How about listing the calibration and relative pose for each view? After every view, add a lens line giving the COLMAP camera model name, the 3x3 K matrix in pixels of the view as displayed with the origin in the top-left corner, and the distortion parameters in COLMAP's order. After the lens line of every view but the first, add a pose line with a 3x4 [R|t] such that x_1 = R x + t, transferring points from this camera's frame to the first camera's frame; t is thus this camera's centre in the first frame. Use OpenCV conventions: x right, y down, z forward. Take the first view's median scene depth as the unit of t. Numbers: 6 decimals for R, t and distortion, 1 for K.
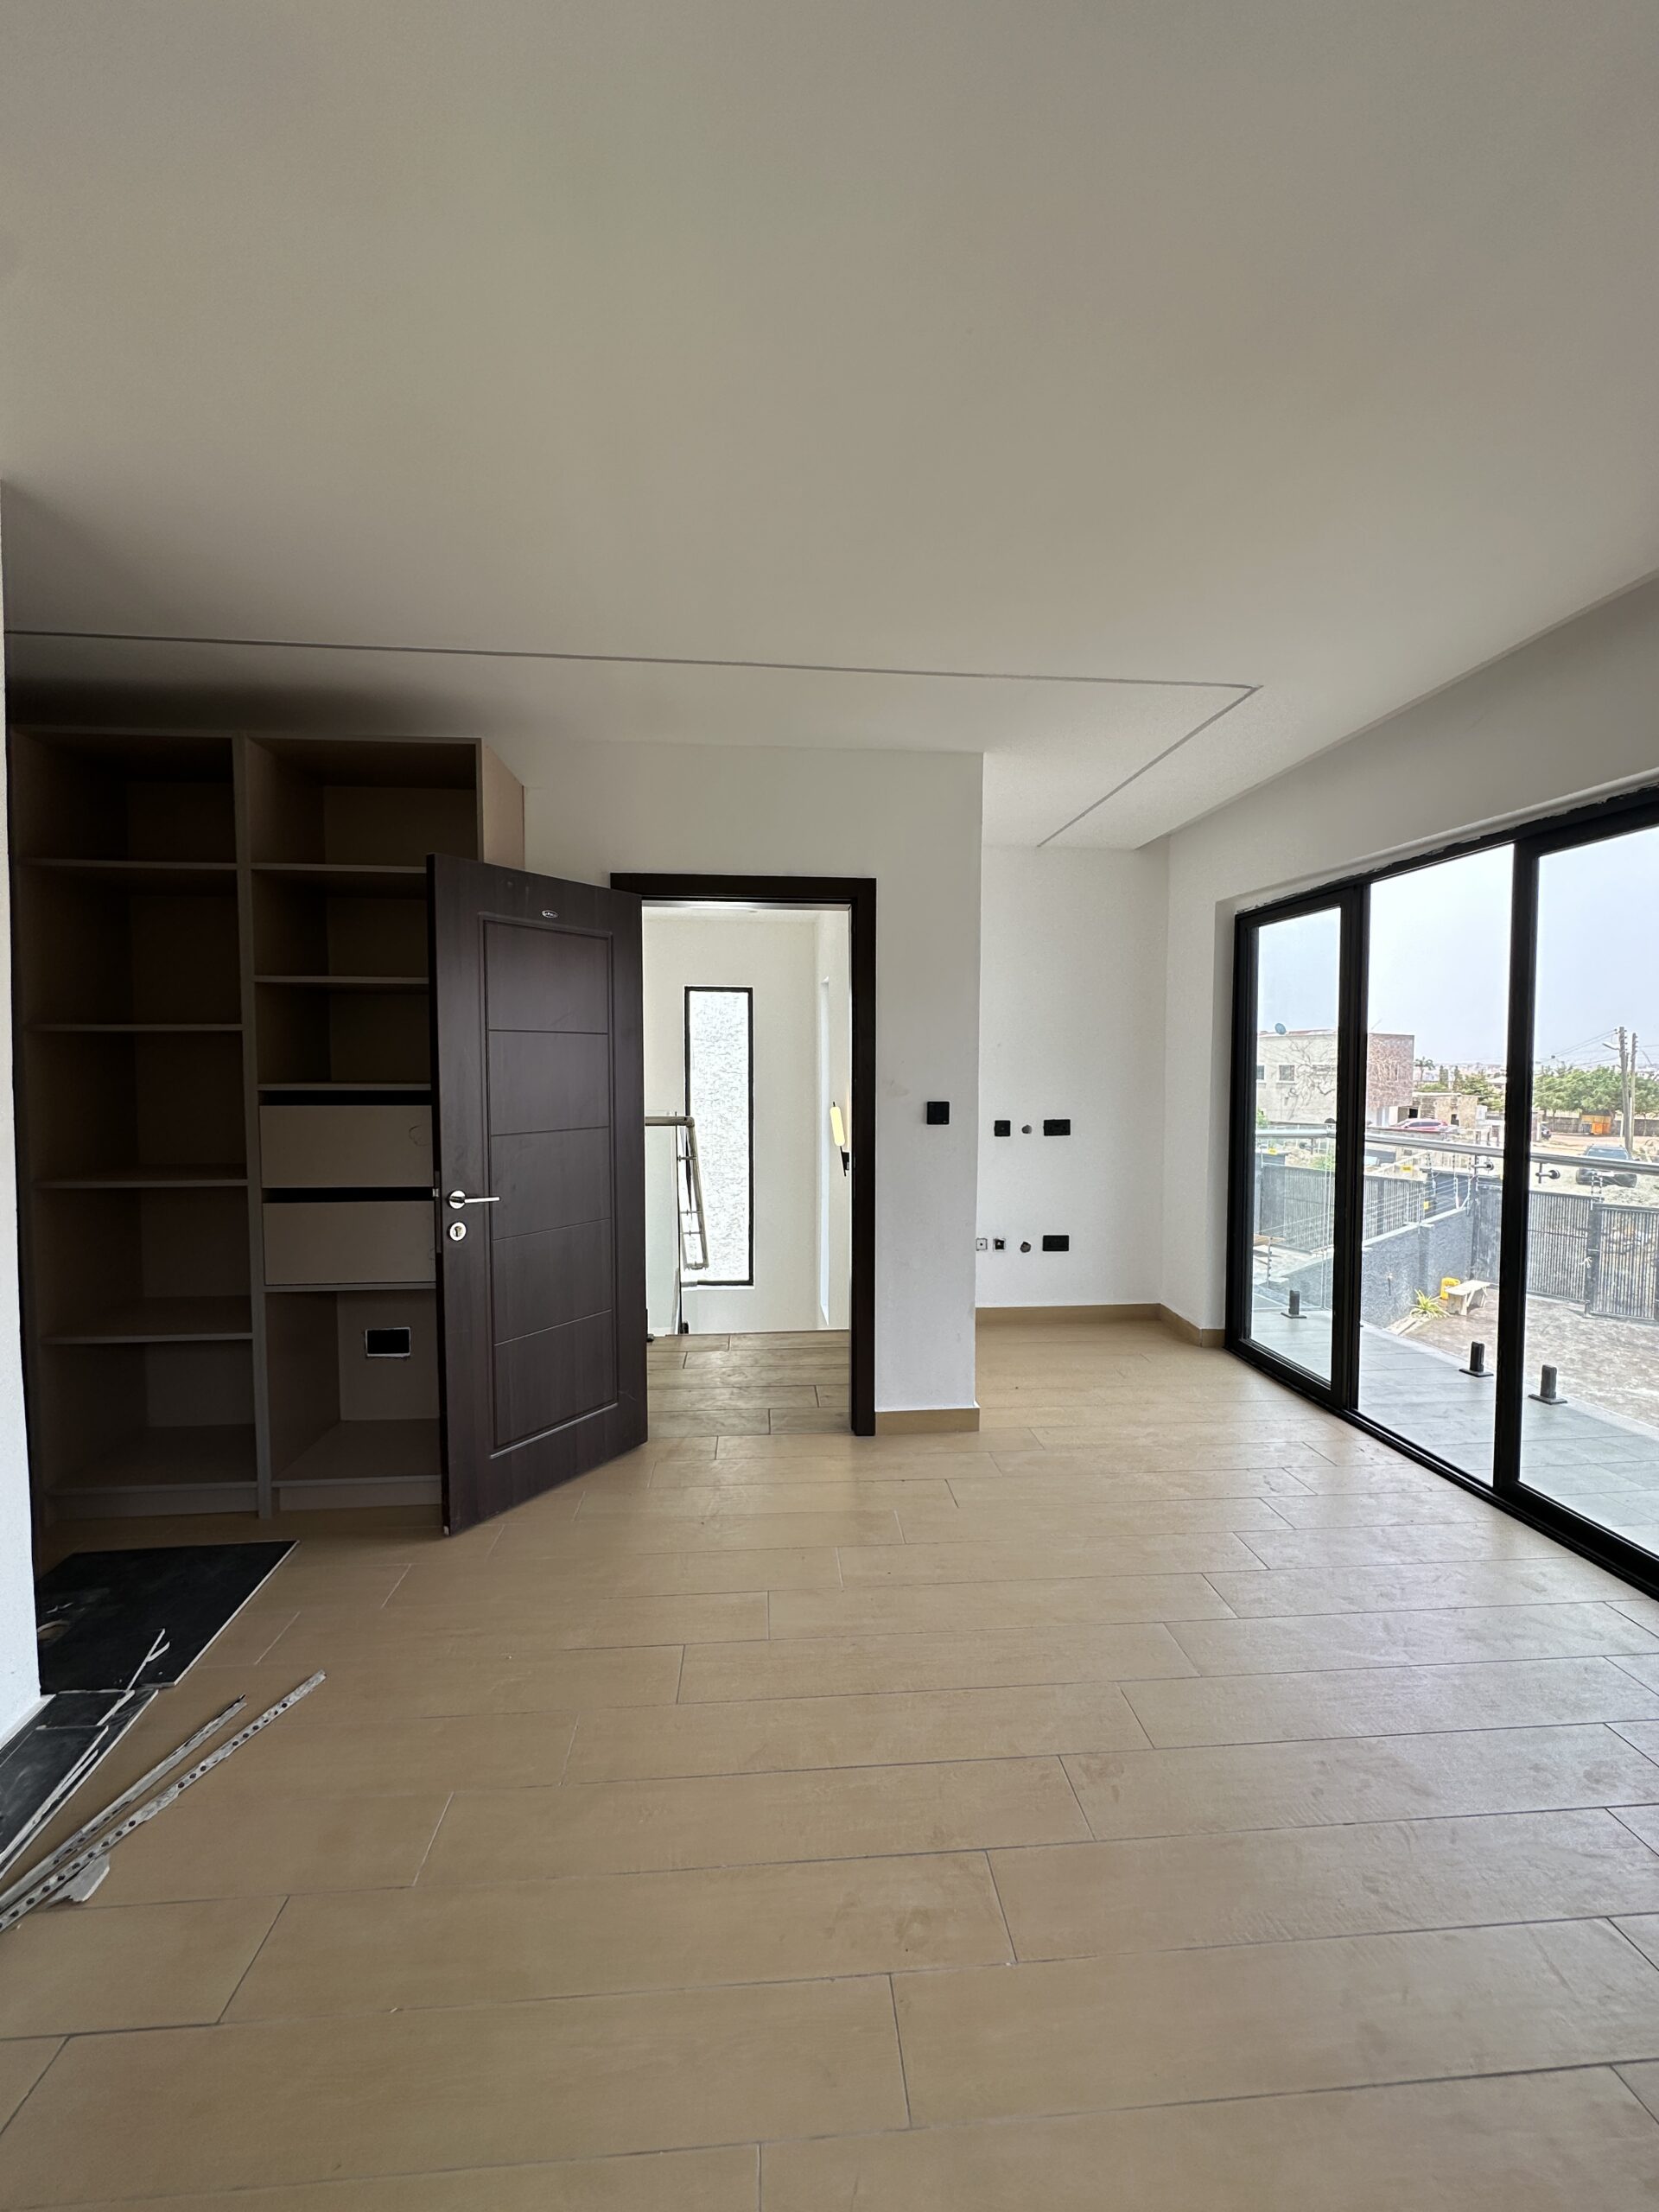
lens RADIAL K [[887.5, 0, 819.5], [0, 887.5, 1105.0], [0, 0, 1]] dist [-0.006280, 0.001787]
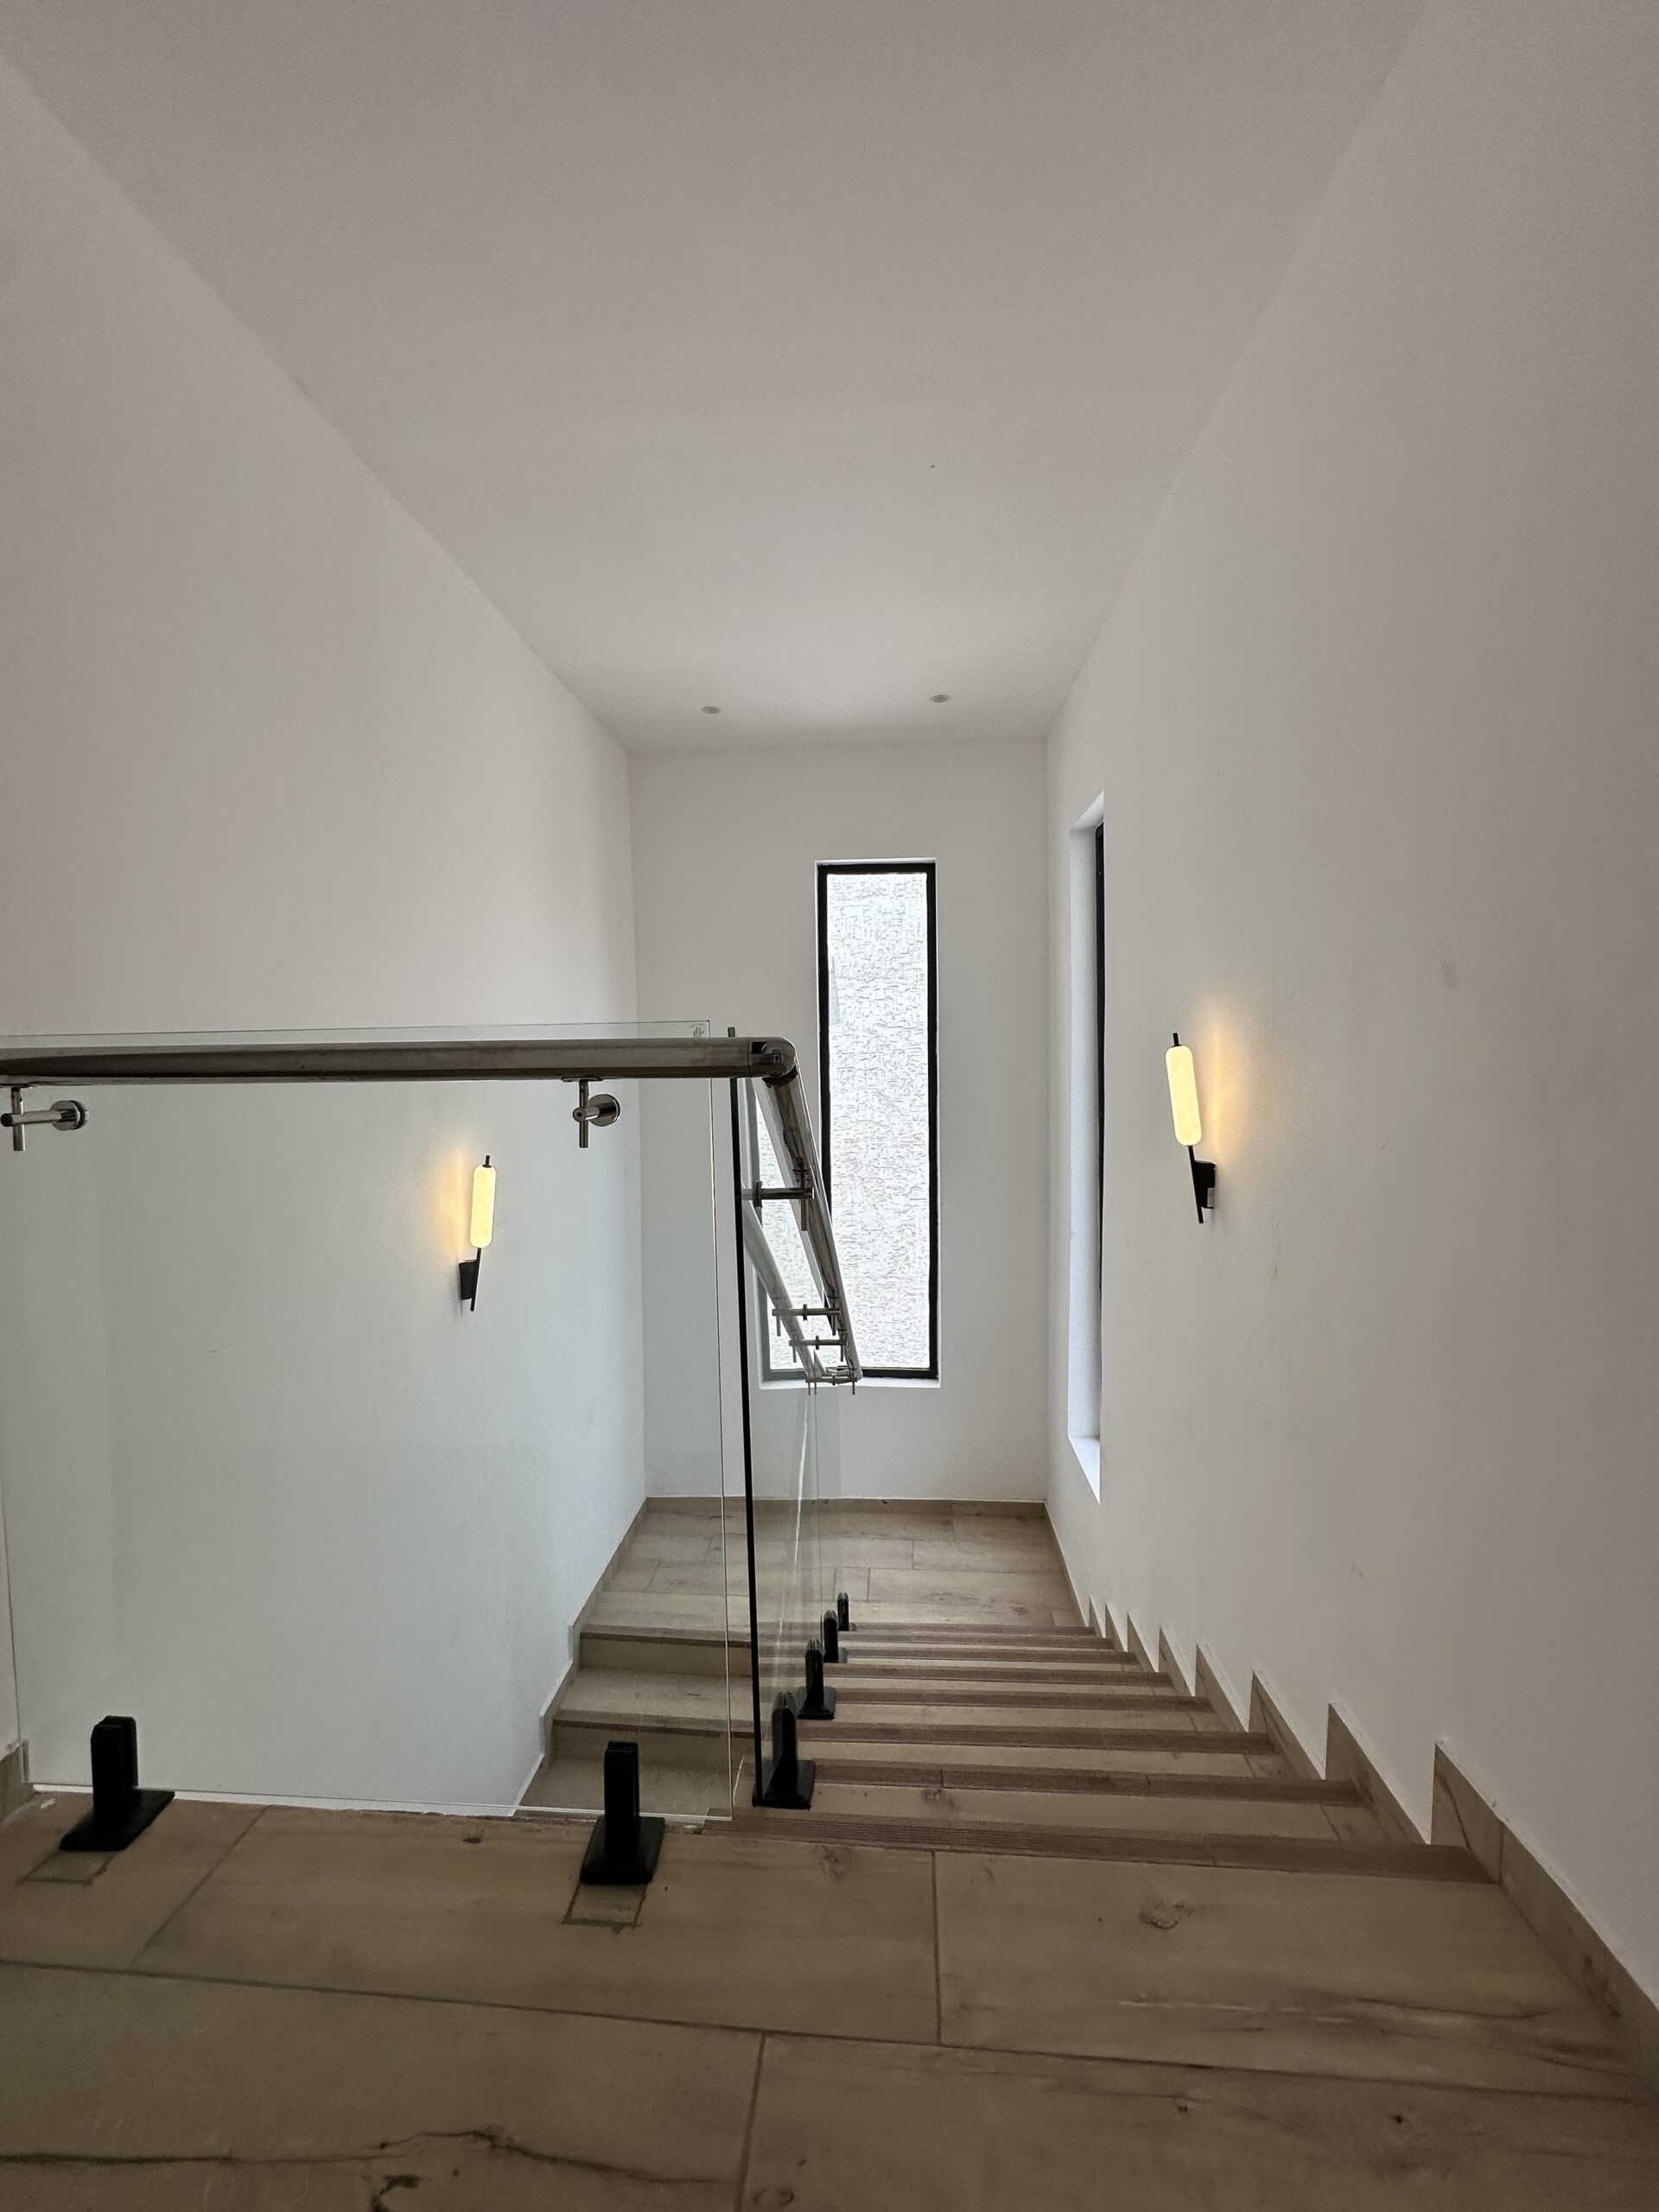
lens RADIAL K [[887.5, 0, 828.6], [0, 887.5, 1106.0], [0, 0, 1]] dist [-0.006280, 0.001787]
pose [[0.987096, -0.004603, -0.160062, -0.050959], [0.006684, 0.999900, 0.012460, 0.016100], [0.159989, -0.013369, 0.987028, 0.410964]]
